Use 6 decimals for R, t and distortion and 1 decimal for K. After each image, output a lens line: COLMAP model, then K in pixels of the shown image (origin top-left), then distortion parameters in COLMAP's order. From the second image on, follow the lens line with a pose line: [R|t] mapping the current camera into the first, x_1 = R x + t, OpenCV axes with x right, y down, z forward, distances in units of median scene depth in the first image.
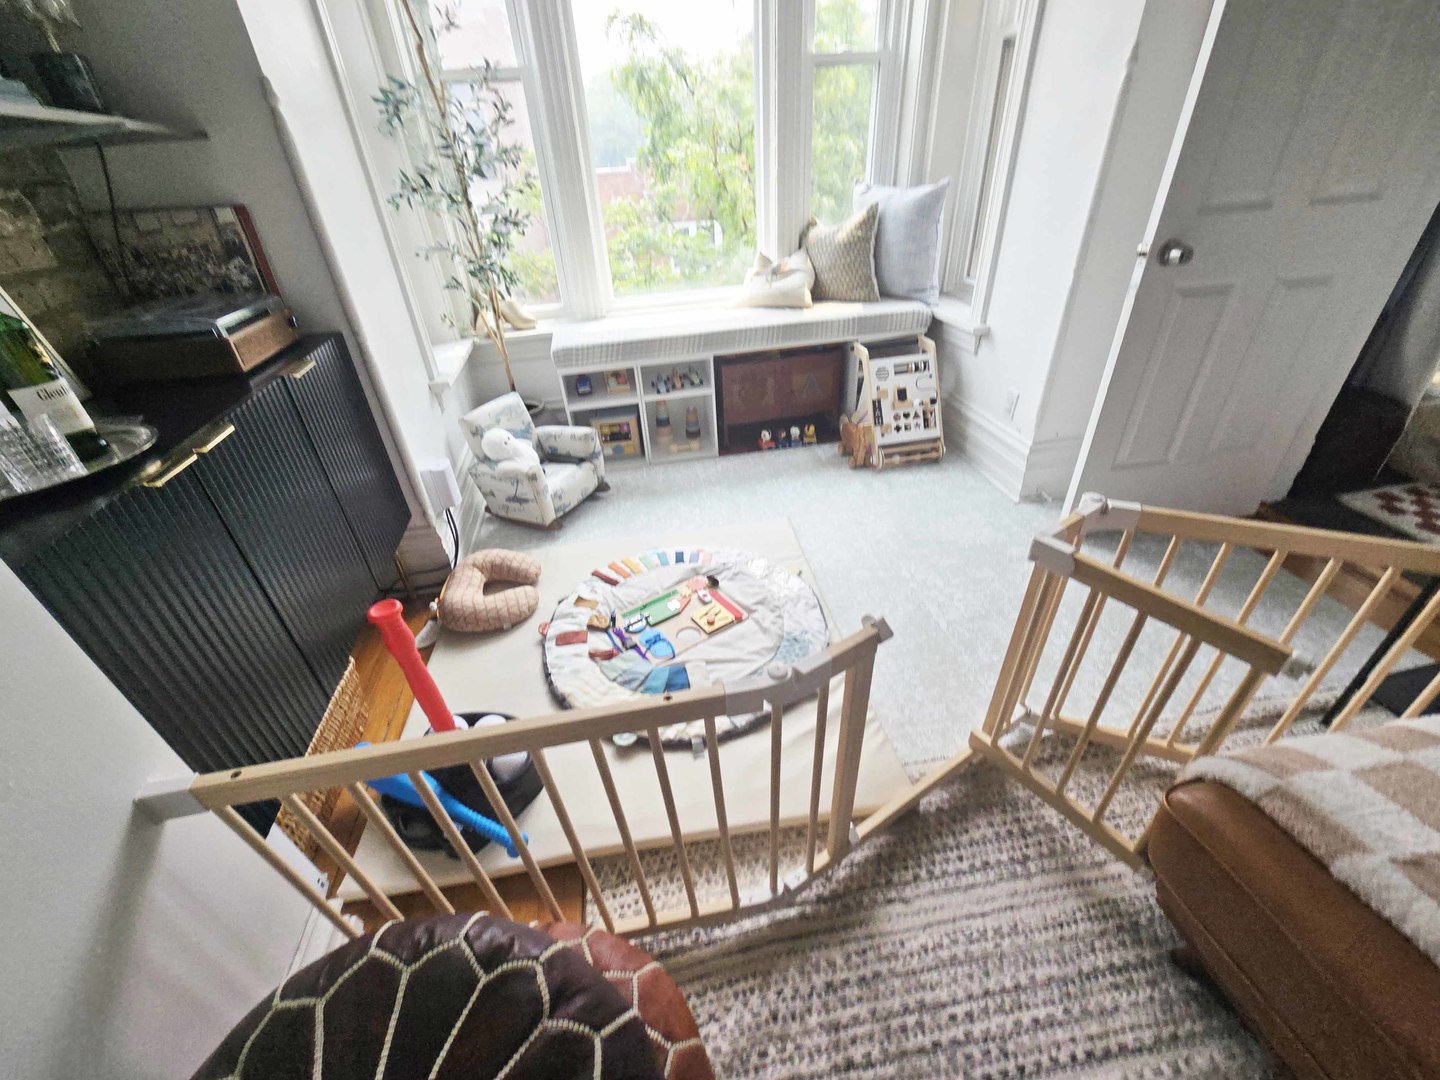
lens RADIAL K [[590.5, 0, 720.4], [0, 590.5, 544.8], [0, 0, 1]] dist [0.000642, 0.000076]
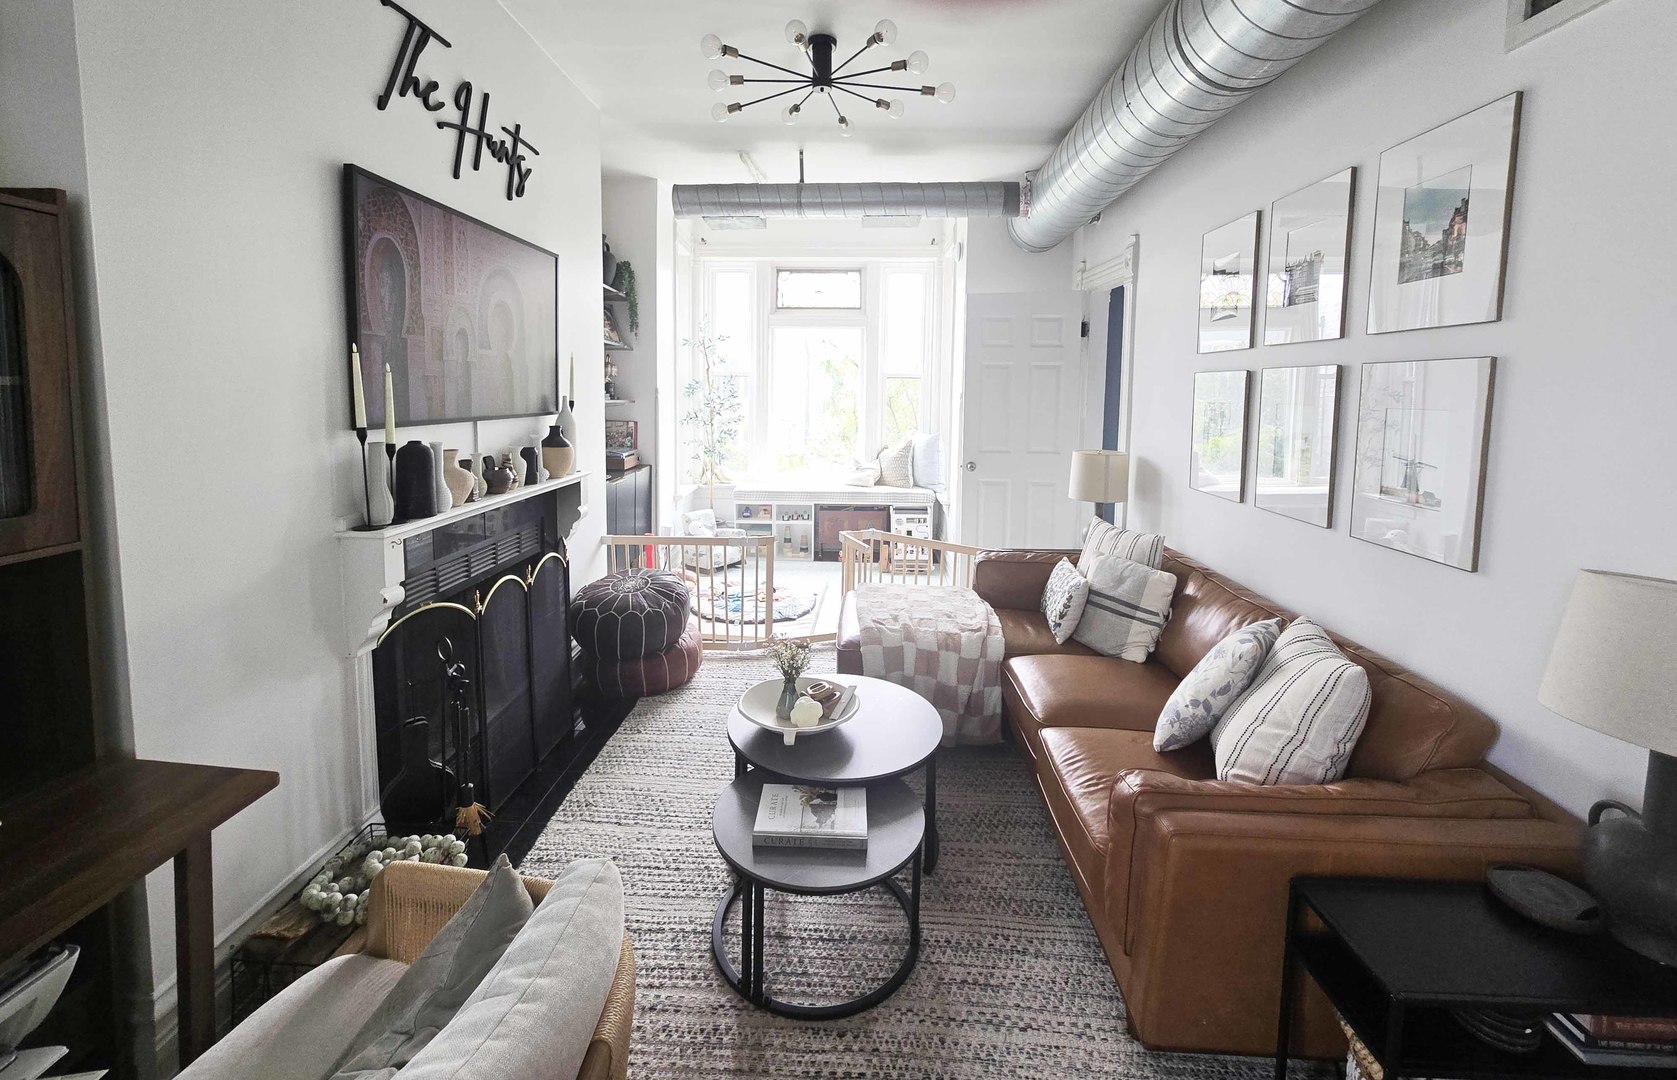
lens RADIAL K [[1282.4, 0, 839.6], [0, 1282.4, 537.5], [0, 0, 1]] dist [0.000118, 0.000003]
pose [[0.952873, 0.103750, -0.285077, 1.286784], [-0.213102, 0.897729, -0.385579, 1.383045], [0.215918, 0.428158, 0.877531, -2.613248]]
